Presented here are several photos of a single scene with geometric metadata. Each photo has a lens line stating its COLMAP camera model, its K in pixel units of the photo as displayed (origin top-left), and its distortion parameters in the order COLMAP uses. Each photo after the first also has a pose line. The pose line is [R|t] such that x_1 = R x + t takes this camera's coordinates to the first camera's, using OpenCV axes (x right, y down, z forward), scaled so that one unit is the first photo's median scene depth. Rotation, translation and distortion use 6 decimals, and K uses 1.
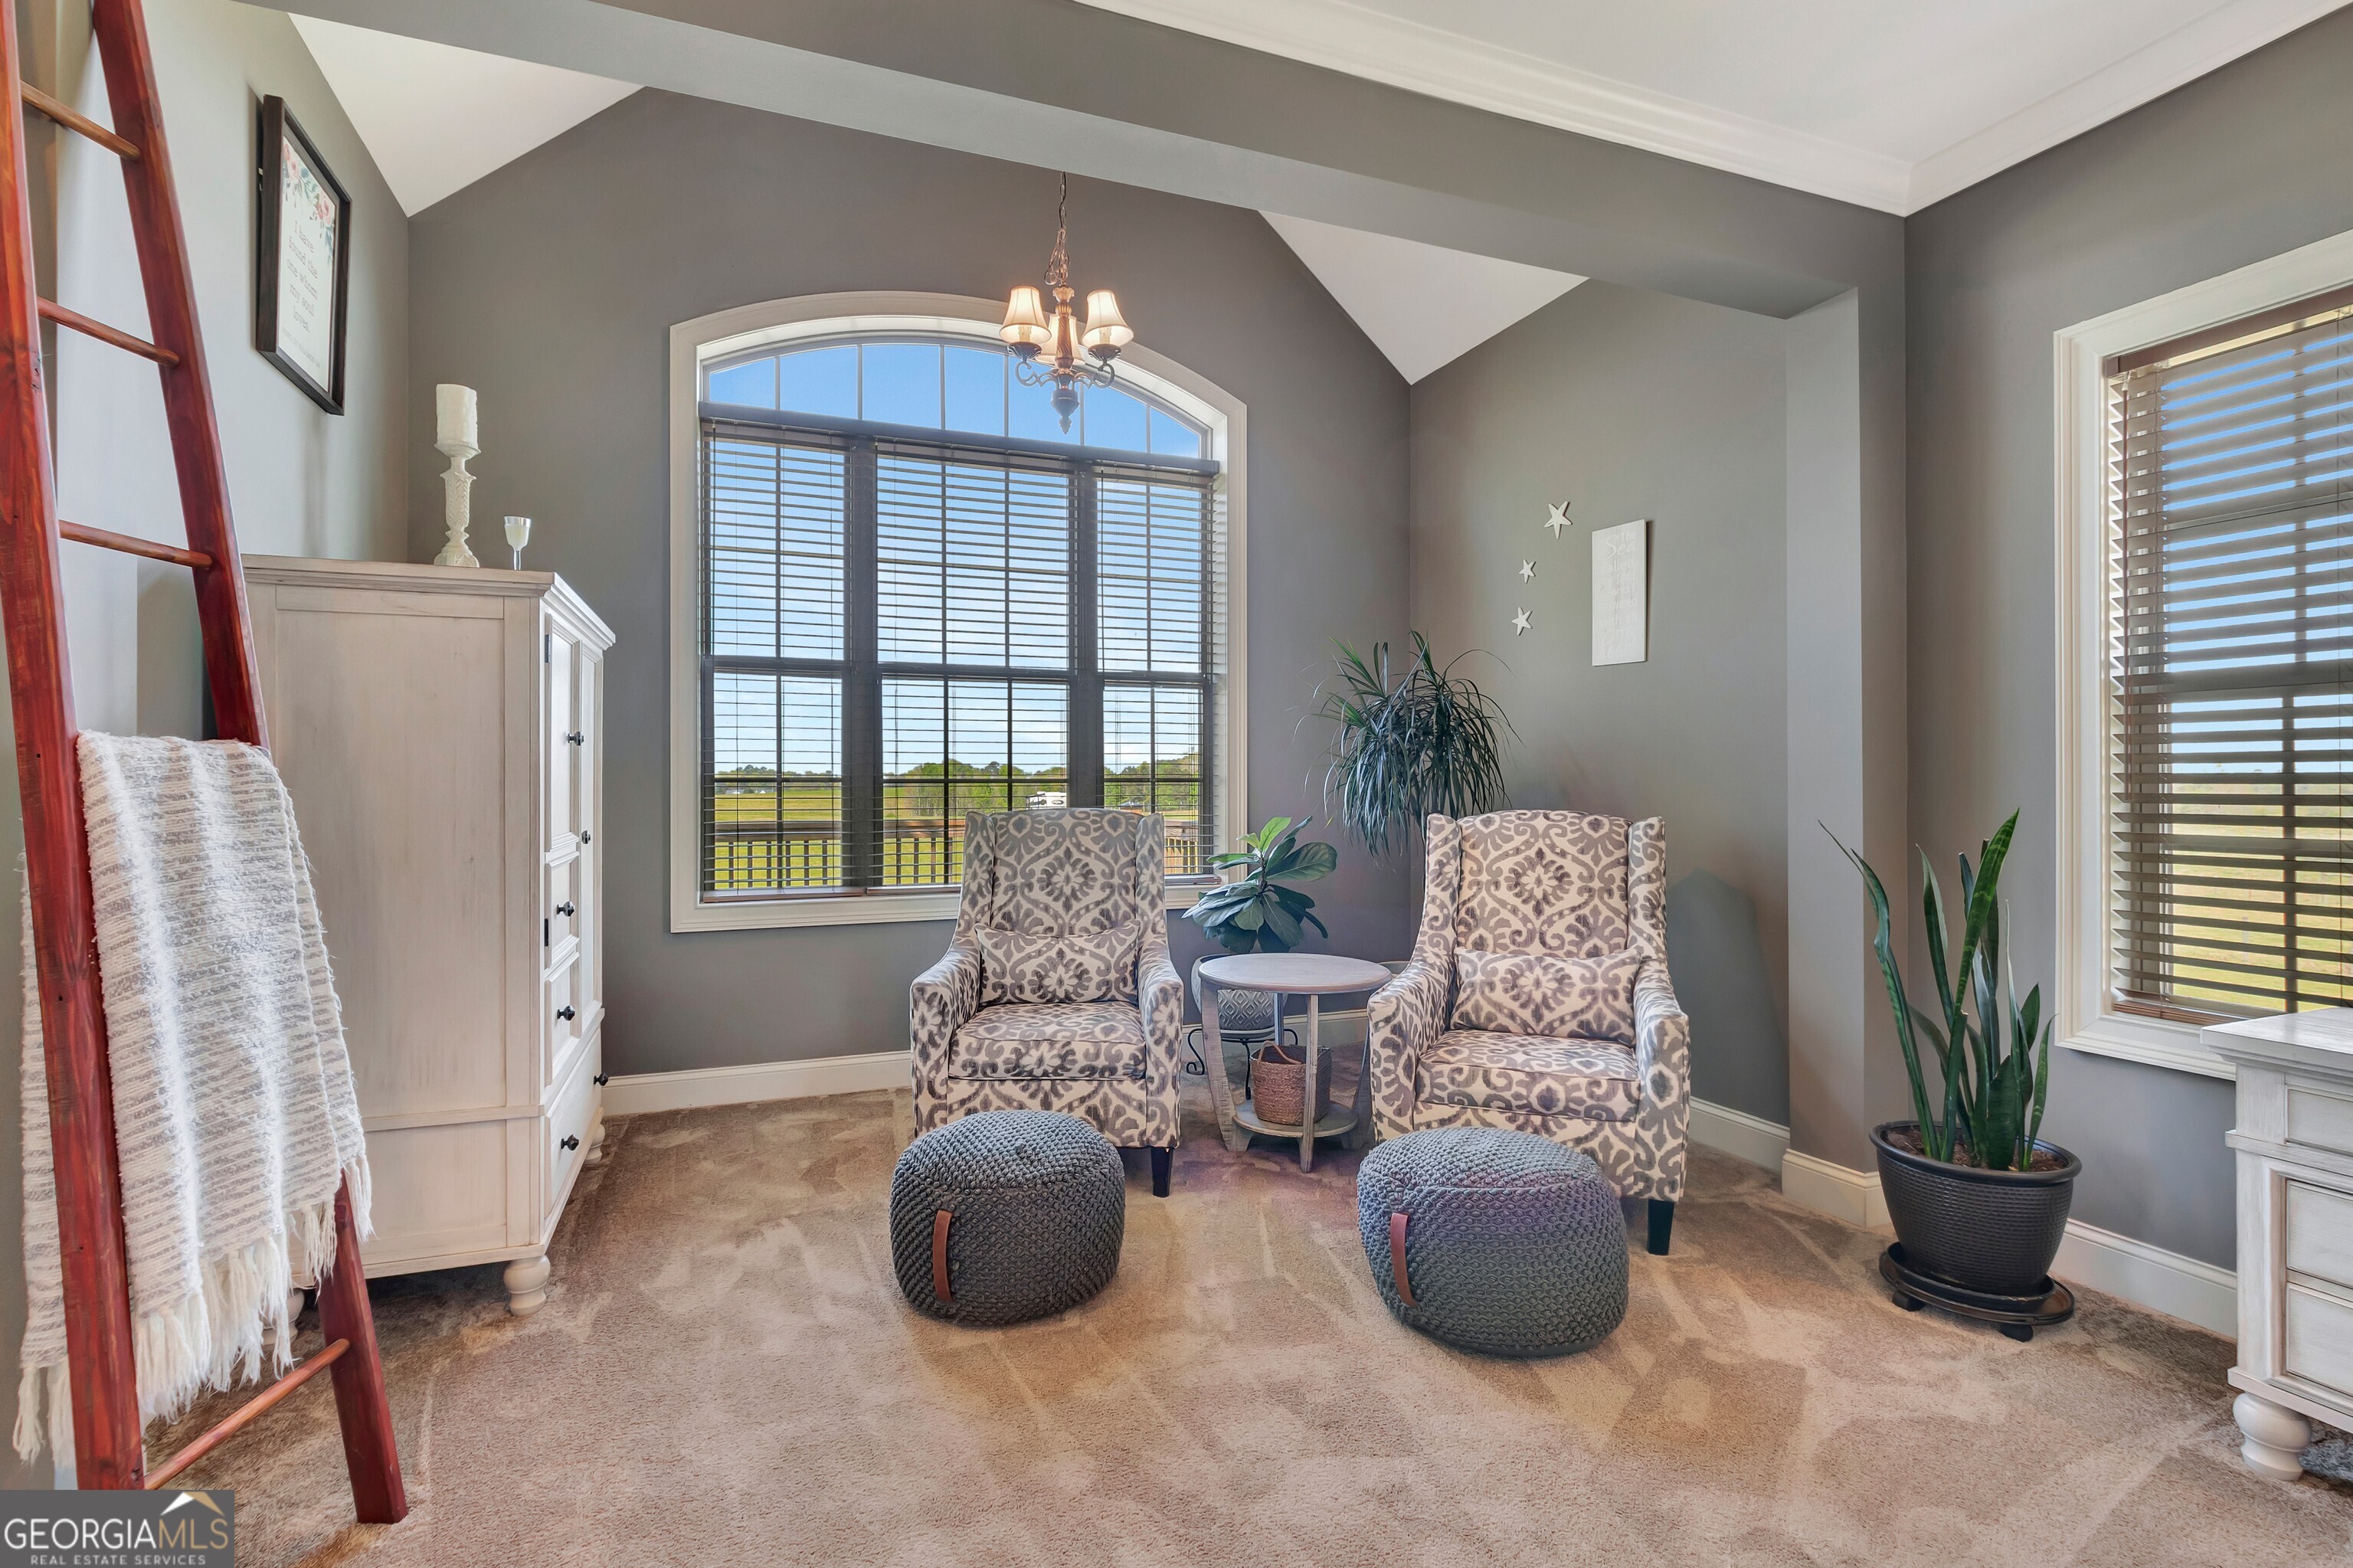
lens RADIAL K [[1112.9, 0, 1172.6], [0, 1112.9, 787.0], [0, 0, 1]] dist [-0.018425, -0.001569]
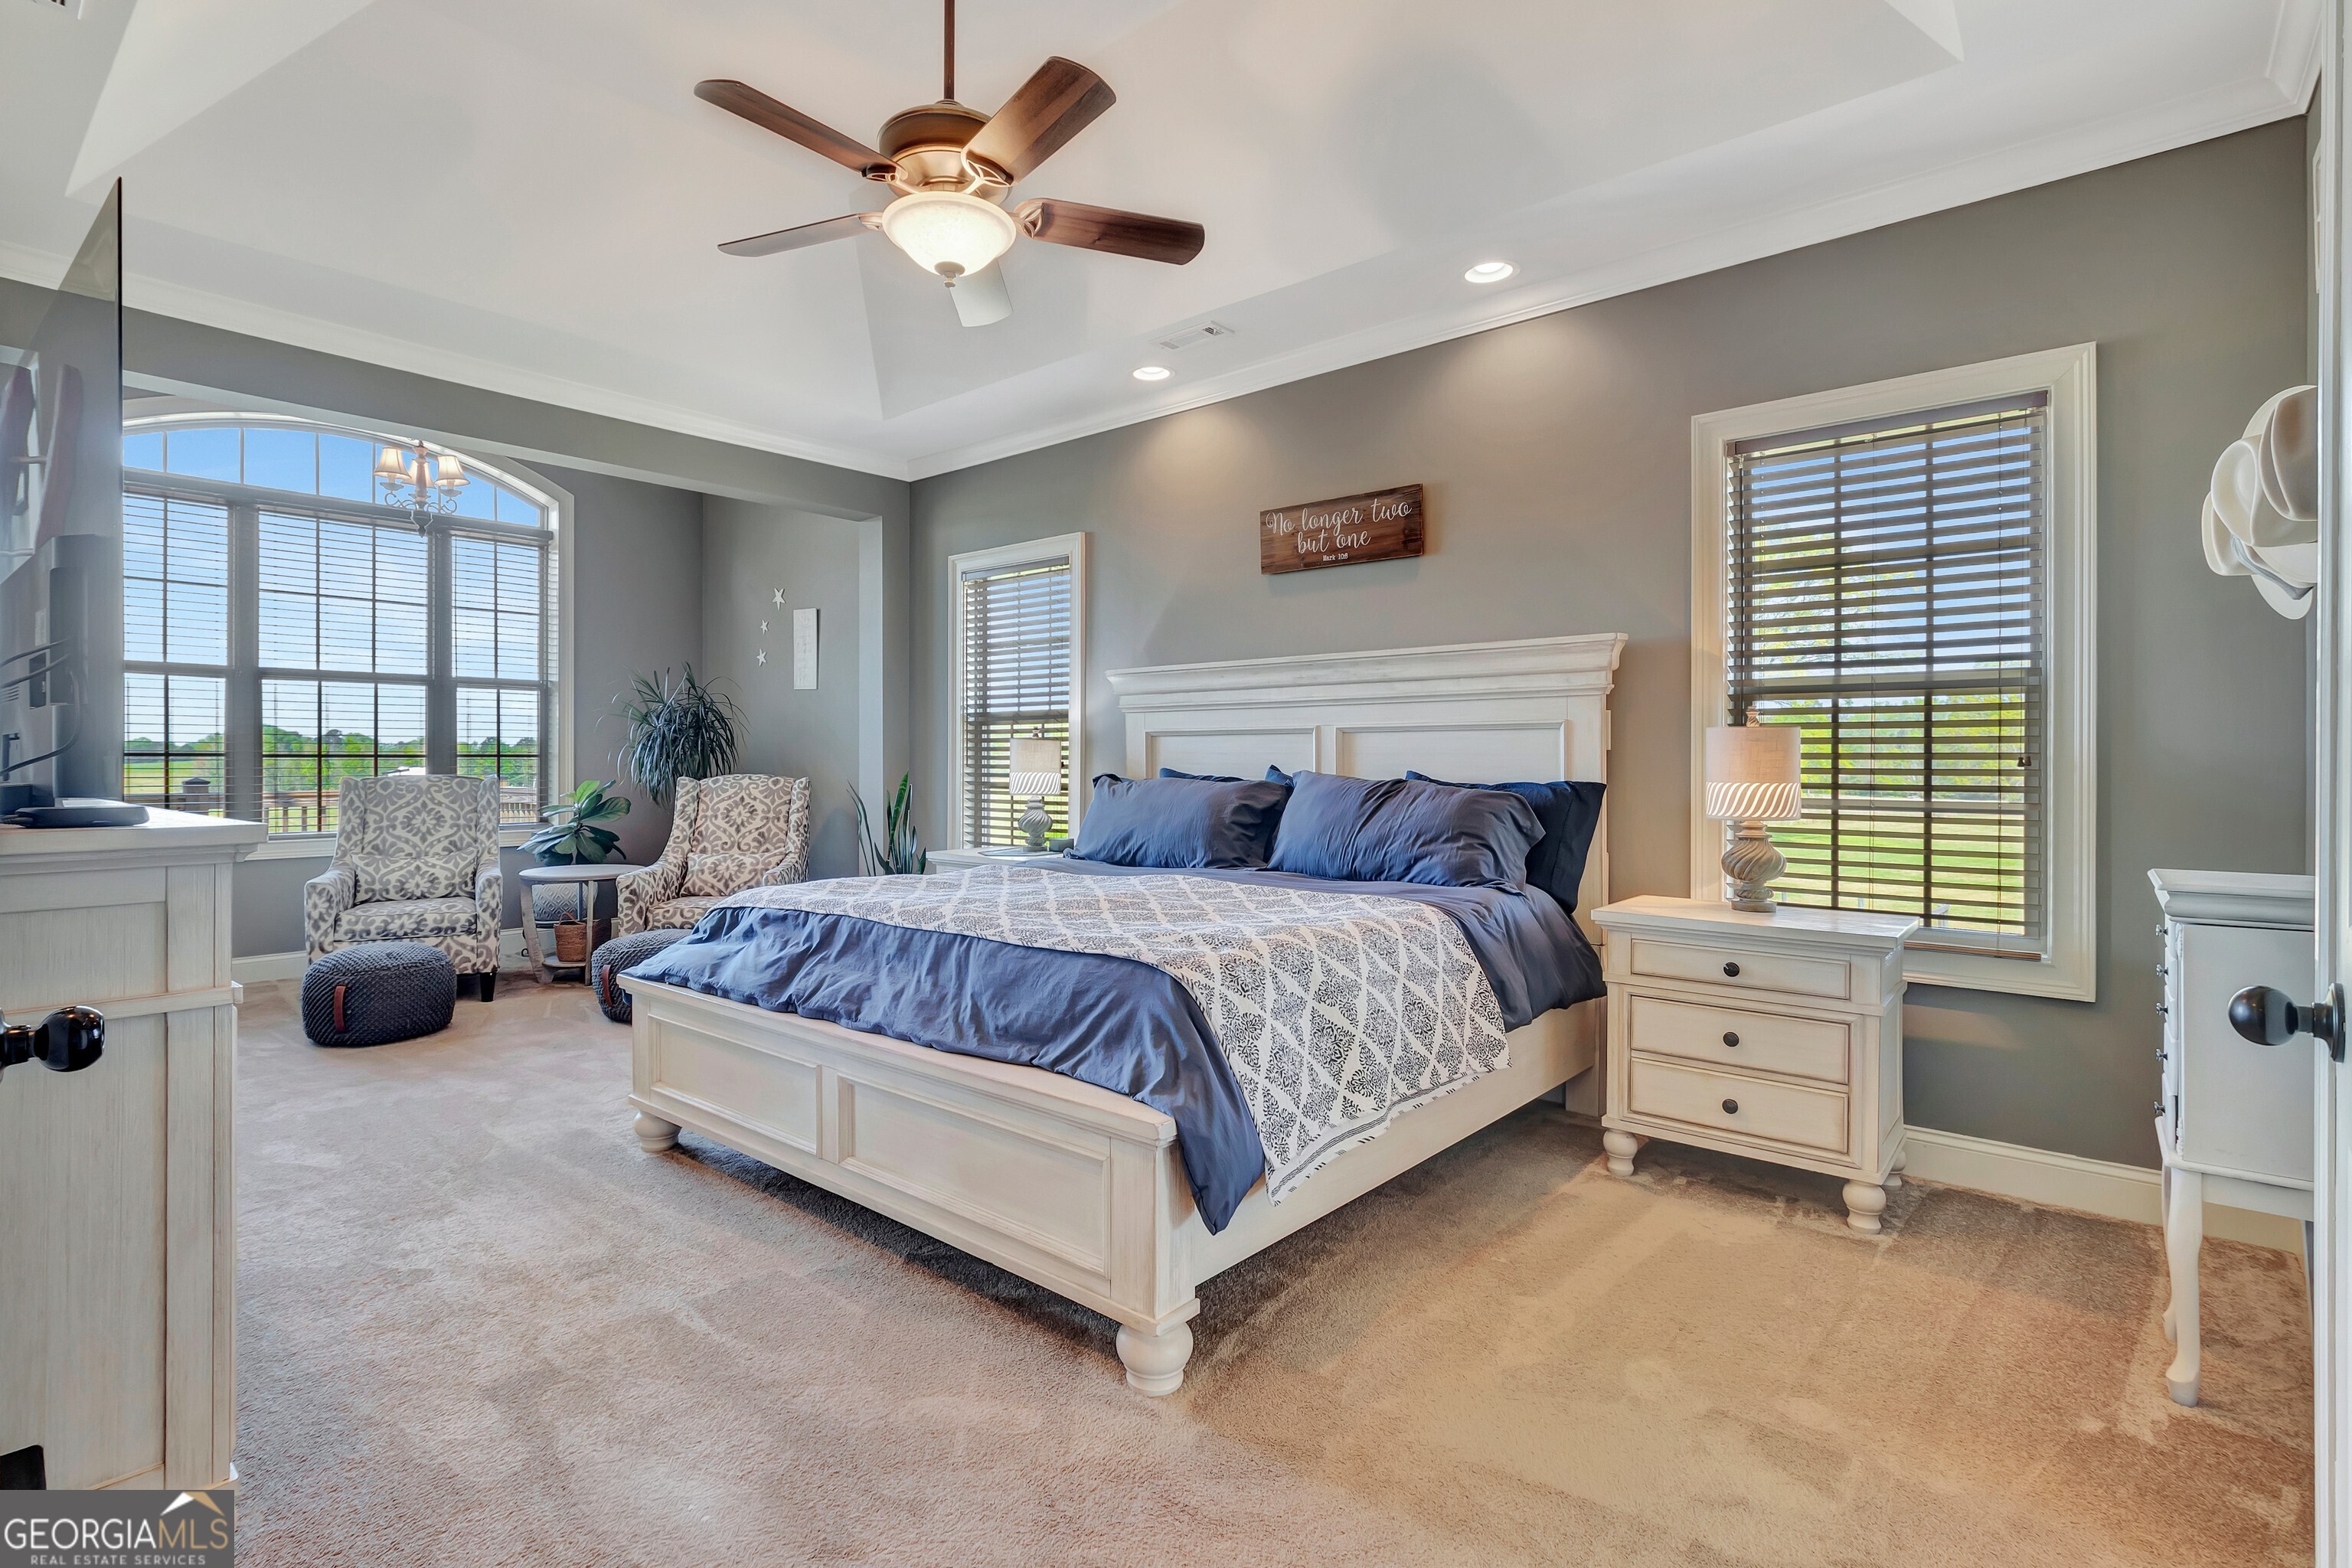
lens RADIAL K [[1112.4, 0, 1184.7], [0, 1112.4, 764.4], [0, 0, 1]] dist [-0.018425, -0.001569]
pose [[0.879108, 0.000057, 0.476623, 0.102267], [-0.002007, 0.999992, 0.003582, -0.001988], [-0.476619, -0.004106, 0.879100, -0.819986]]
